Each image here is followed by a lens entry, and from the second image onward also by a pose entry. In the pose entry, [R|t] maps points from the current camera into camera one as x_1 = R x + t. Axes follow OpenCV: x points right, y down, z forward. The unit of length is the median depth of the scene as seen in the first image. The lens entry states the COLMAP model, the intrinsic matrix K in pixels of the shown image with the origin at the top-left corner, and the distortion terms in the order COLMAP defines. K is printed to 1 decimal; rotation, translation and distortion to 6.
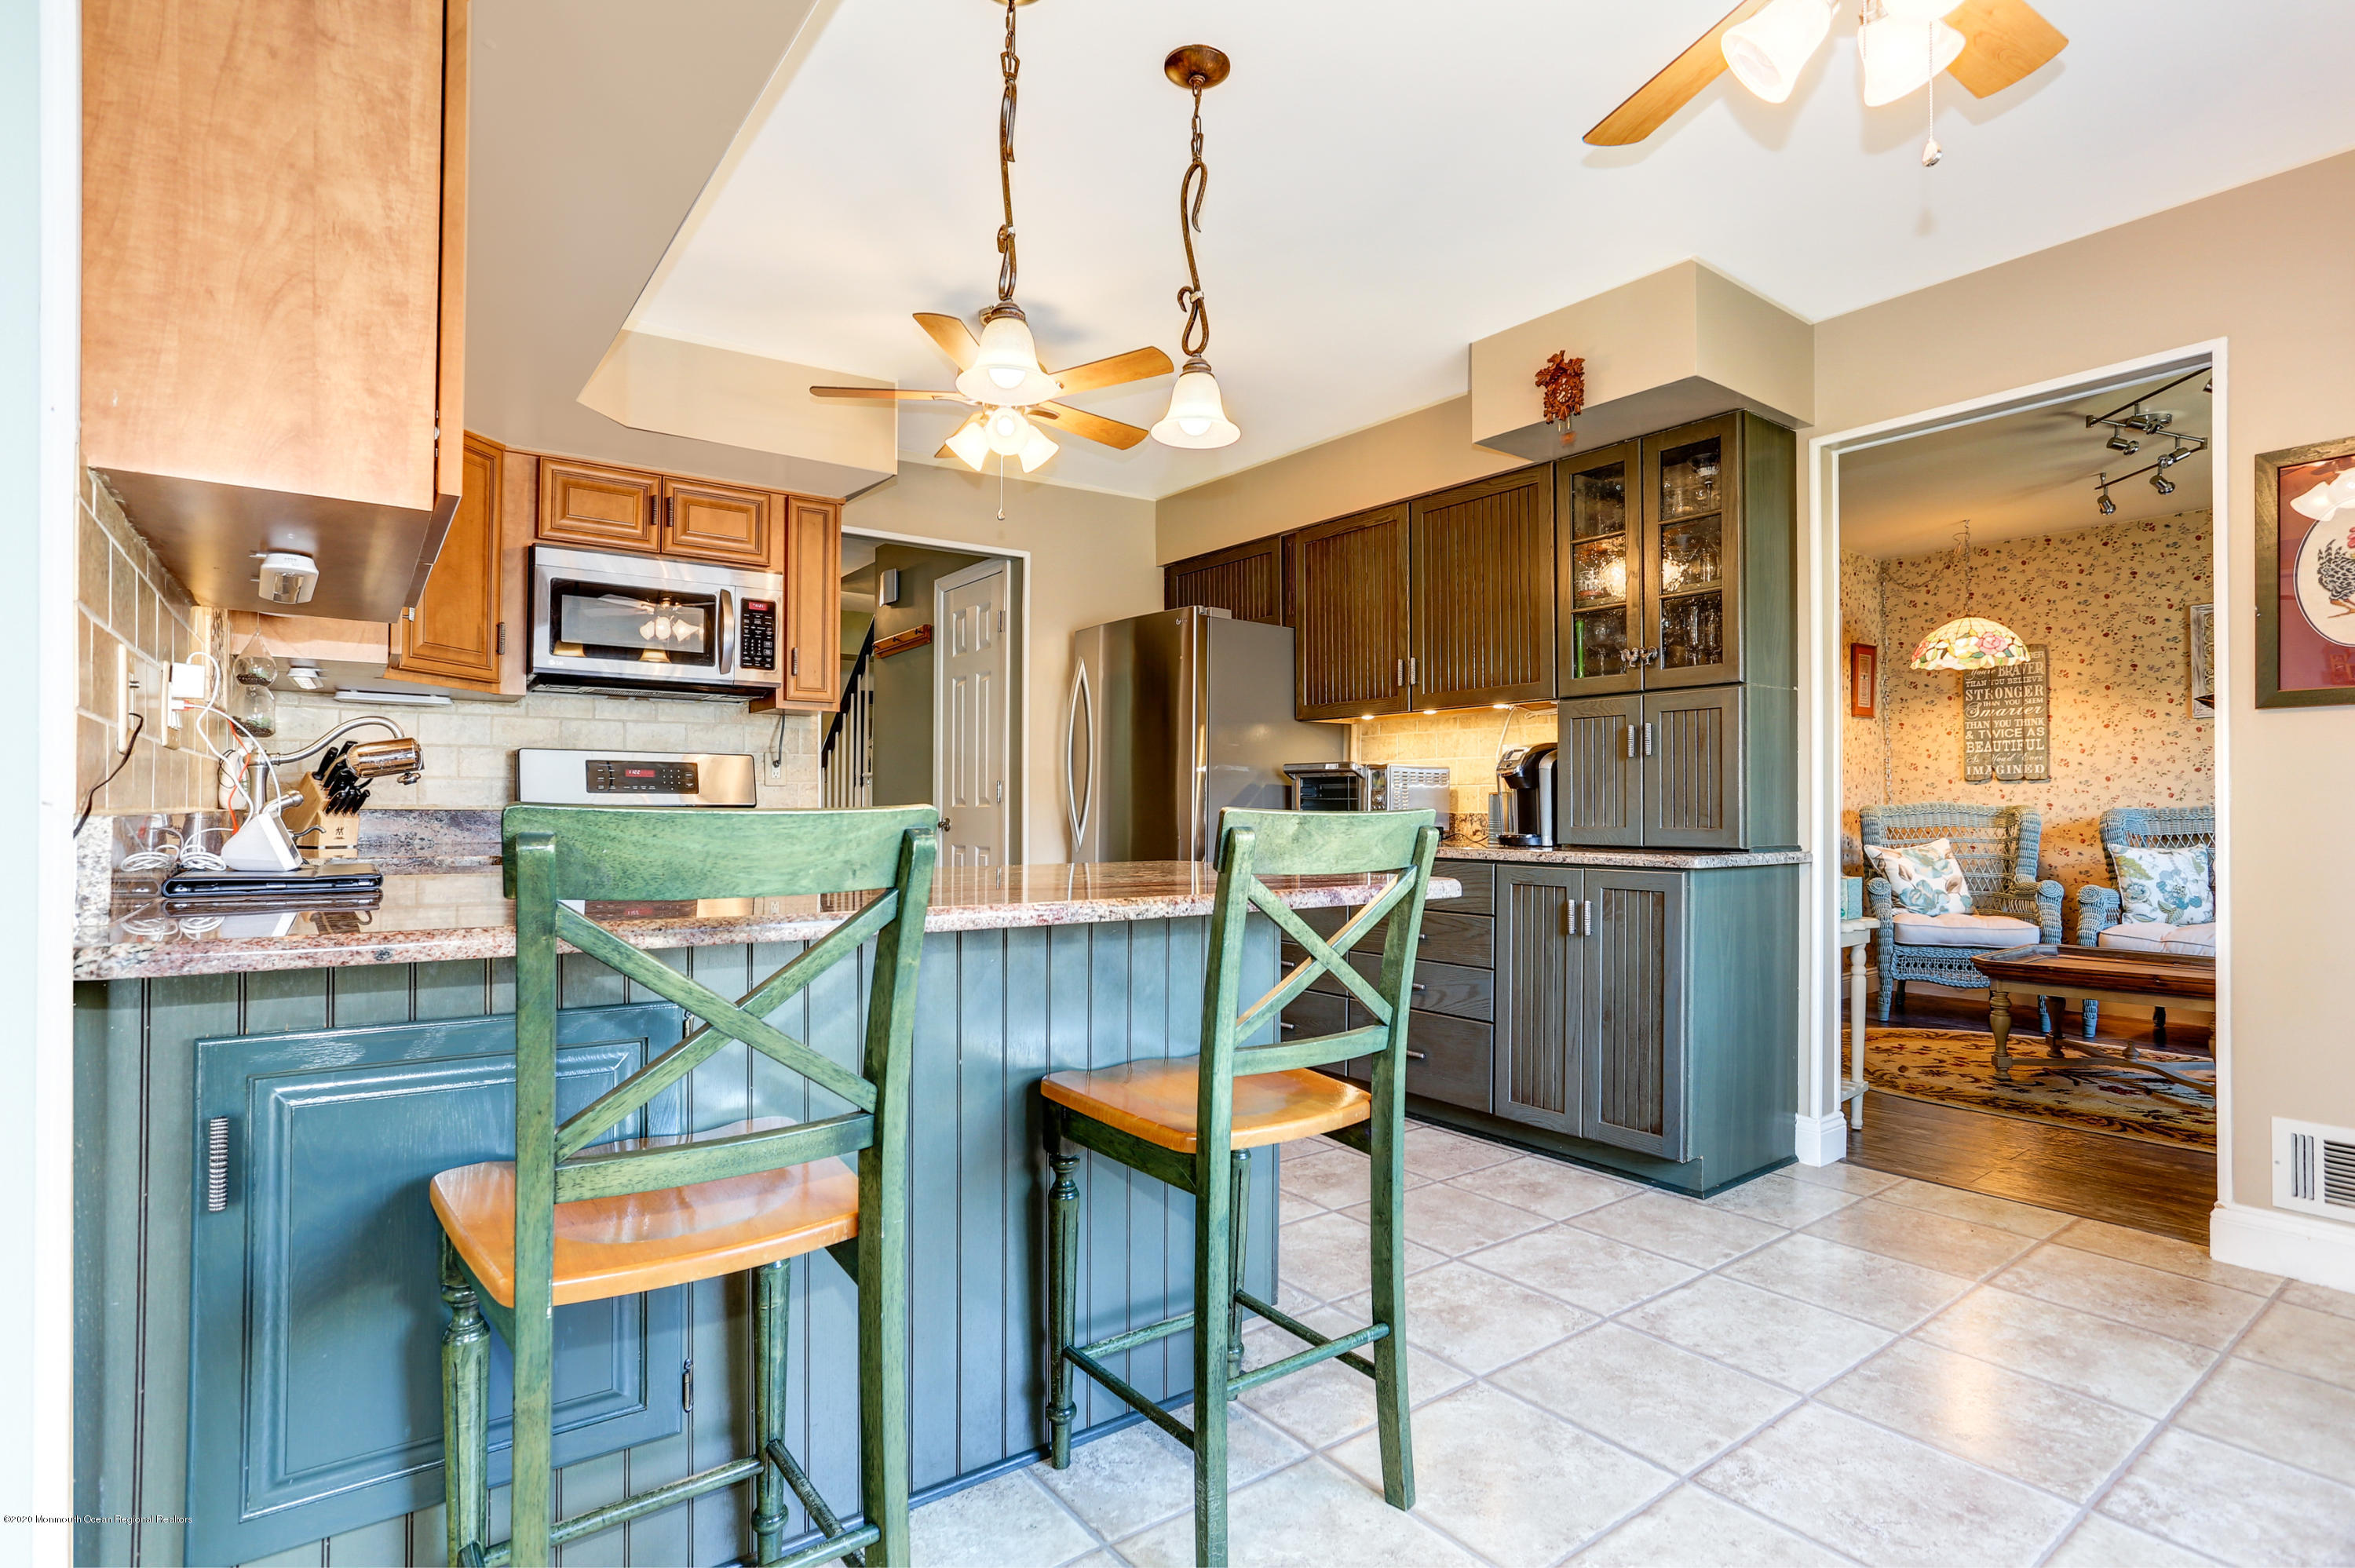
lens RADIAL K [[1151.0, 0, 1184.4], [0, 1151.0, 803.6], [0, 0, 1]] dist [-0.045532, 0.023311]
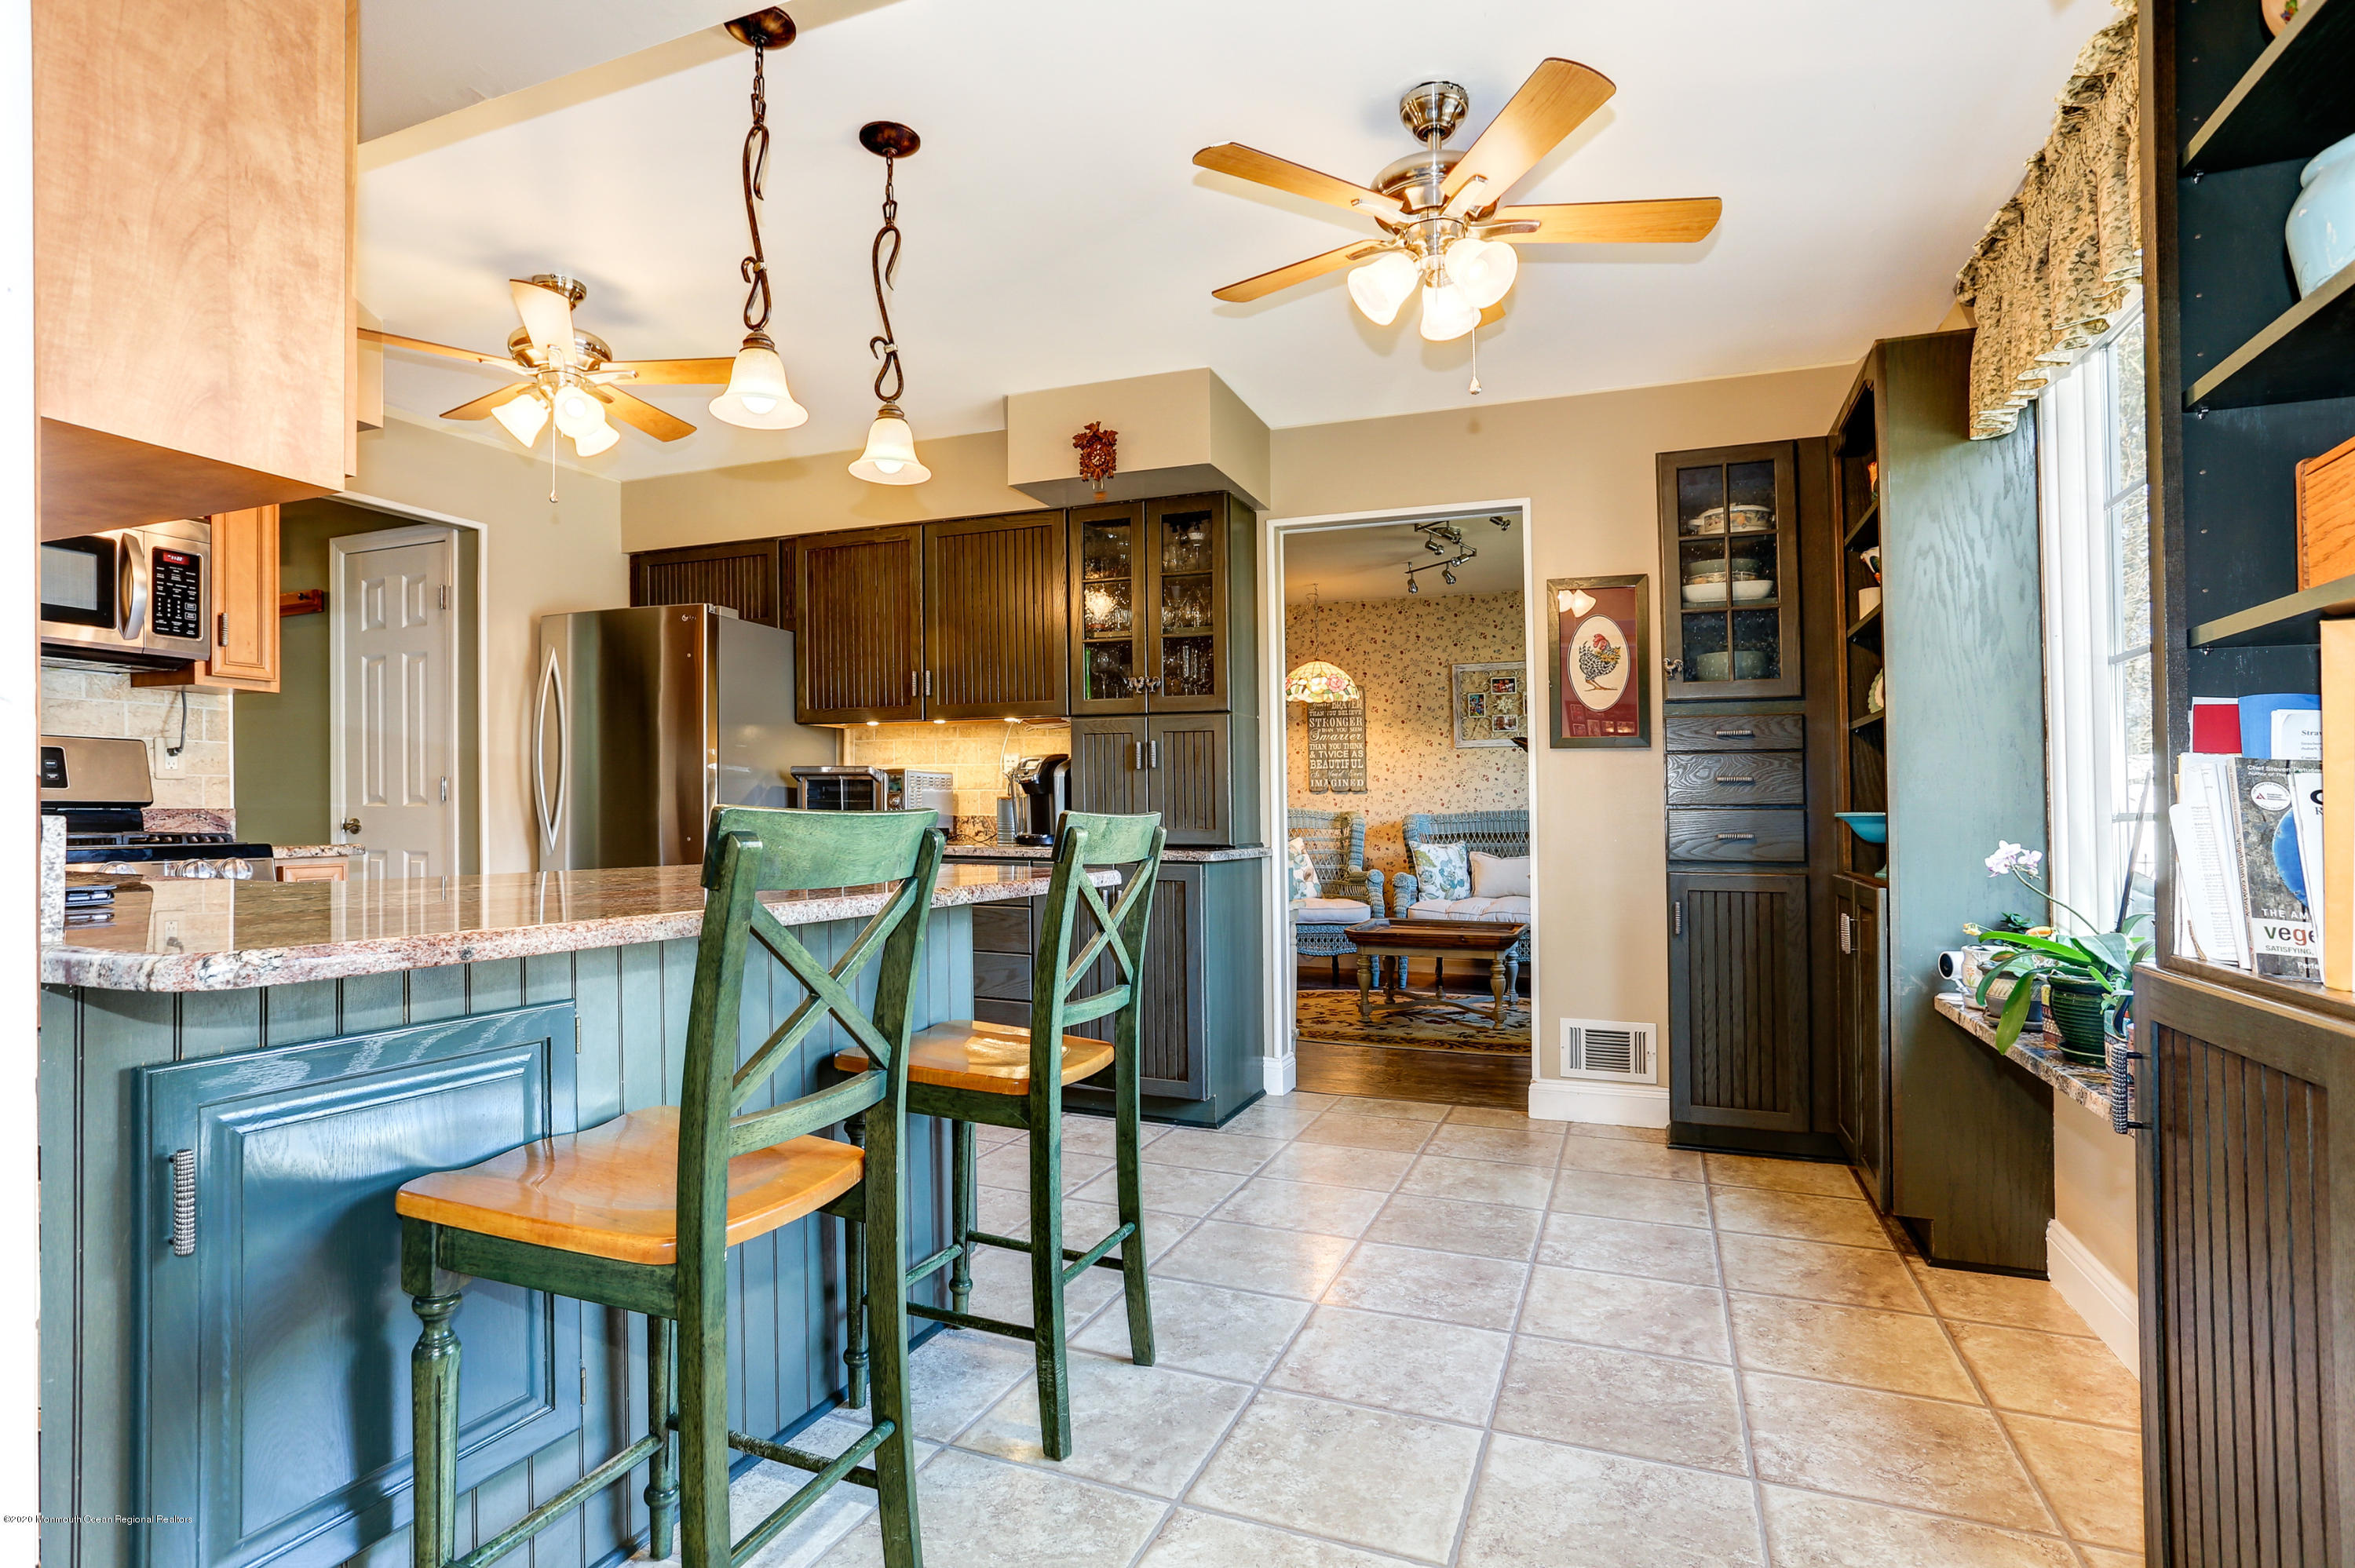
lens RADIAL K [[1151.0, 0, 1174.5], [0, 1151.0, 786.5], [0, 0, 1]] dist [-0.045532, 0.023311]
pose [[0.865236, 0.015102, 0.501138, -0.185753], [-0.006262, 0.999794, -0.019316, -0.000092], [-0.501327, 0.013575, 0.865152, -0.053842]]
